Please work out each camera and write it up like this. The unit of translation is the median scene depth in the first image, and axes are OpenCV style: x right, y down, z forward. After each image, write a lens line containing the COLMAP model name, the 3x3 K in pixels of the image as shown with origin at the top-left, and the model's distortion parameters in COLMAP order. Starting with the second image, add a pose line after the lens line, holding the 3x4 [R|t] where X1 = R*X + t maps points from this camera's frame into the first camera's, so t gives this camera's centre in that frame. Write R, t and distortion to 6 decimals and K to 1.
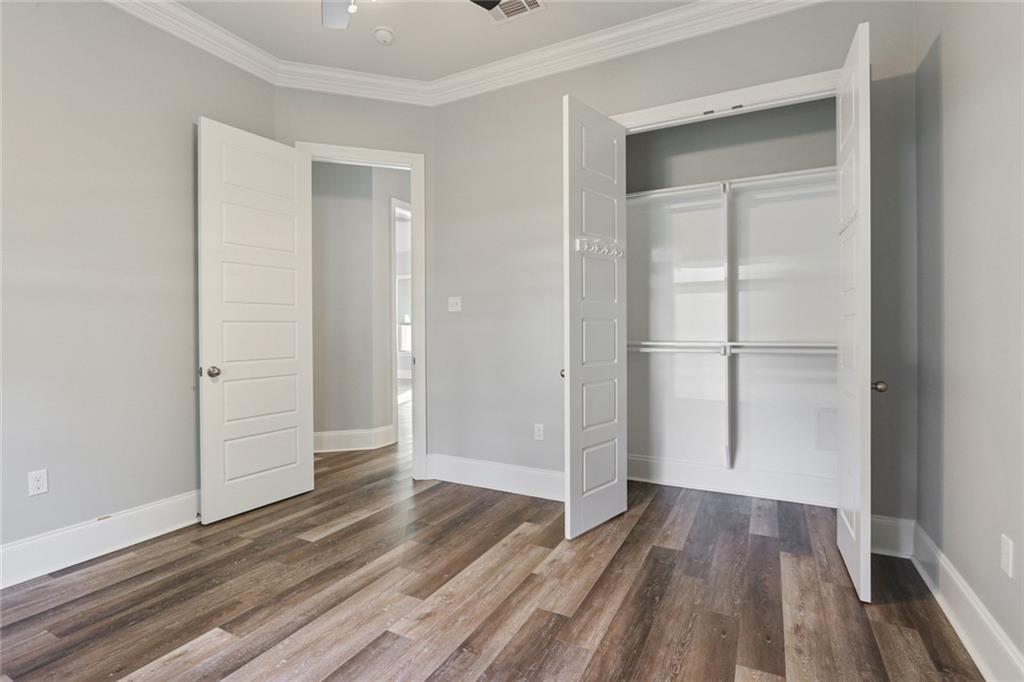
lens RADIAL K [[488.0, 0, 511.6], [0, 488.0, 334.4], [0, 0, 1]] dist [0.000172, -0.000414]
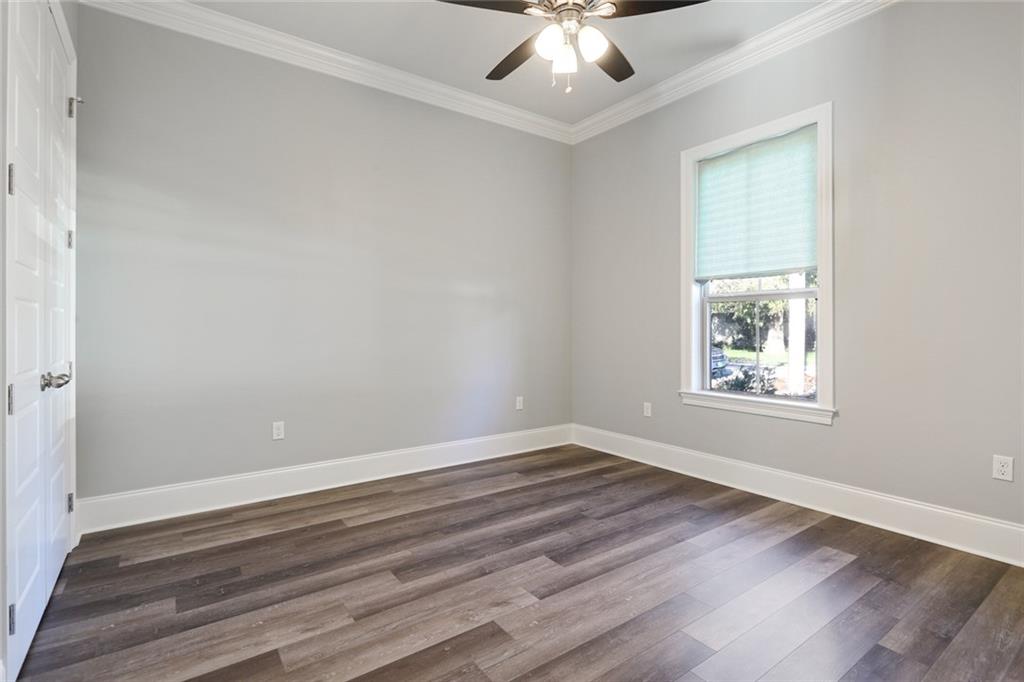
lens RADIAL K [[488.0, 0, 513.7], [0, 488.0, 333.1], [0, 0, 1]] dist [0.000172, -0.000414]
pose [[-0.897652, 0.005903, 0.440666, -0.626384], [0.012783, 0.999838, 0.012646, 0.011394], [-0.440520, 0.016984, -0.897582, 1.825601]]
